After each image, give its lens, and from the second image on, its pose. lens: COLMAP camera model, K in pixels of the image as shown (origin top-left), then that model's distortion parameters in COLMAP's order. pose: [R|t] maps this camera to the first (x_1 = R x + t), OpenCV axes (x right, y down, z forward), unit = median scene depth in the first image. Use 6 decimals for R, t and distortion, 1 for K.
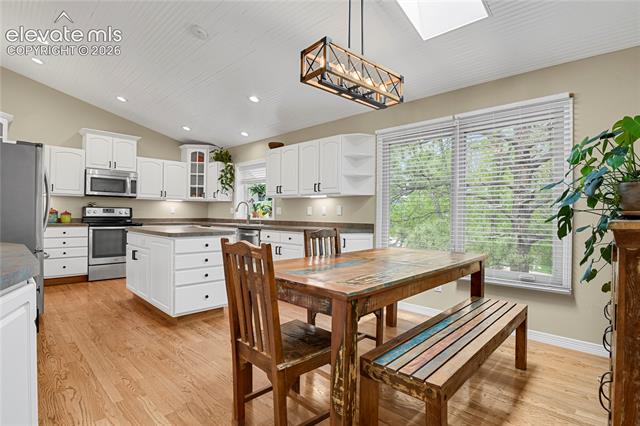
lens RADIAL K [[313.3, 0, 320.9], [0, 313.3, 213.6], [0, 0, 1]] dist [-0.017998, -0.002946]
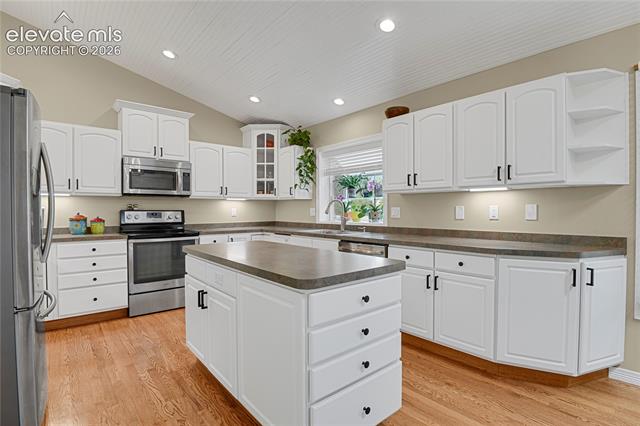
lens RADIAL K [[313.3, 0, 325.4], [0, 313.3, 213.8], [0, 0, 1]] dist [-0.017998, -0.002946]
pose [[0.995619, -0.013006, -0.092591, -0.215271], [0.014170, 0.999828, 0.011931, -0.015564], [0.092420, -0.013191, 0.995633, 0.308332]]
